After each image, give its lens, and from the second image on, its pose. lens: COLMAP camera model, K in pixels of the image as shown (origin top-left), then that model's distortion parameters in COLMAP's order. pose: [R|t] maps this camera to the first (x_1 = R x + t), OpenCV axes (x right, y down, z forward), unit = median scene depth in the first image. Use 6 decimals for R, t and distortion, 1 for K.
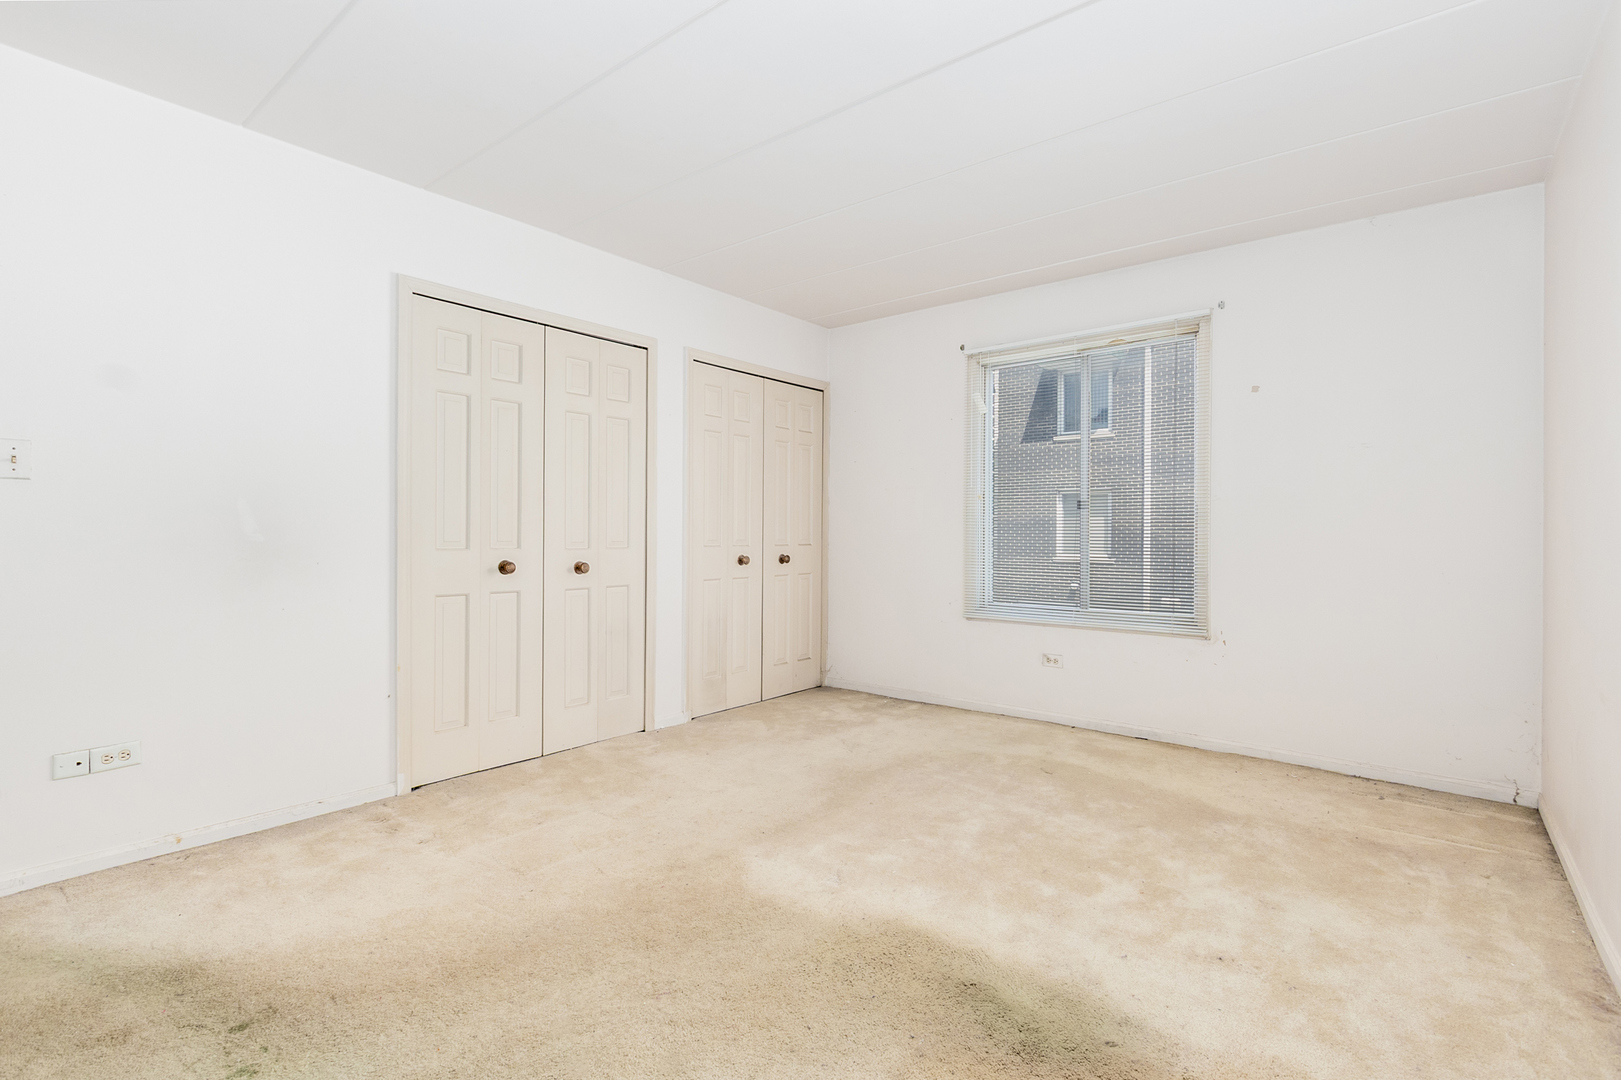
lens RADIAL K [[757.7, 0, 810.6], [0, 757.7, 532.3], [0, 0, 1]] dist [0.001947, 0.000238]
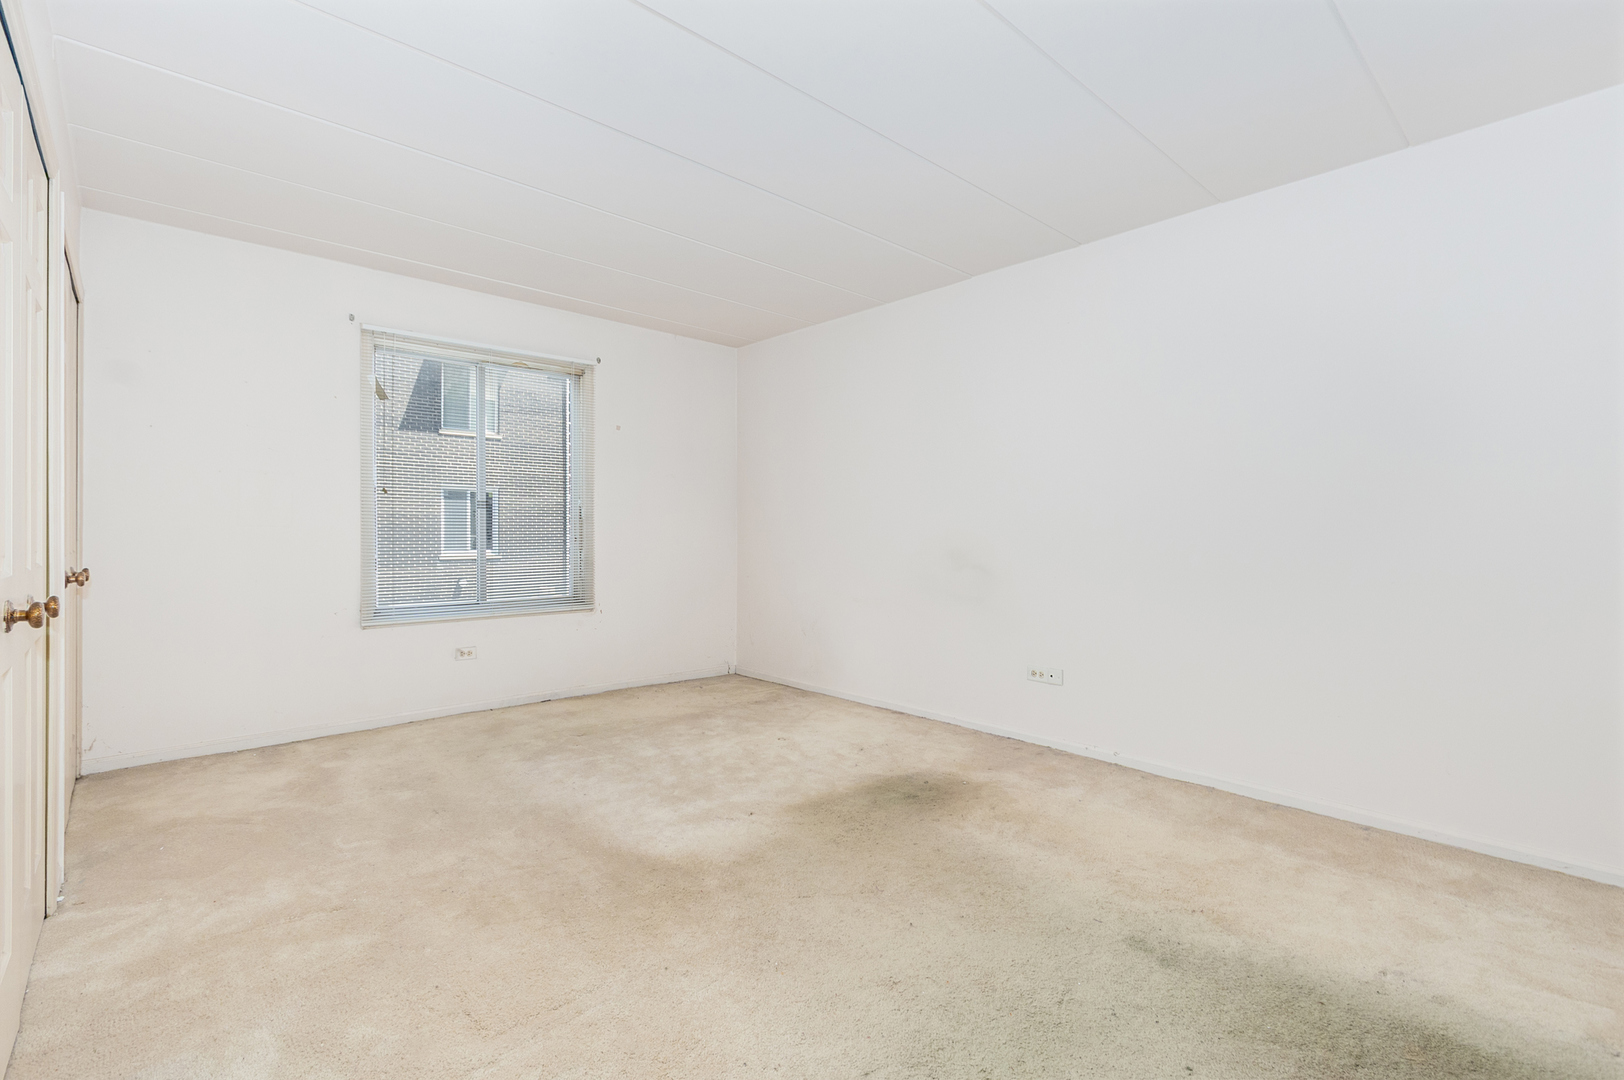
lens RADIAL K [[729.2, 0, 812.0], [0, 729.2, 540.0], [0, 0, 1]] dist [-0.000662, -0.000106]
pose [[0.135656, -0.021446, 0.990524, -0.607765], [-0.005768, 0.999732, 0.022435, -0.012024], [-0.990739, -0.008757, 0.135496, 0.394360]]
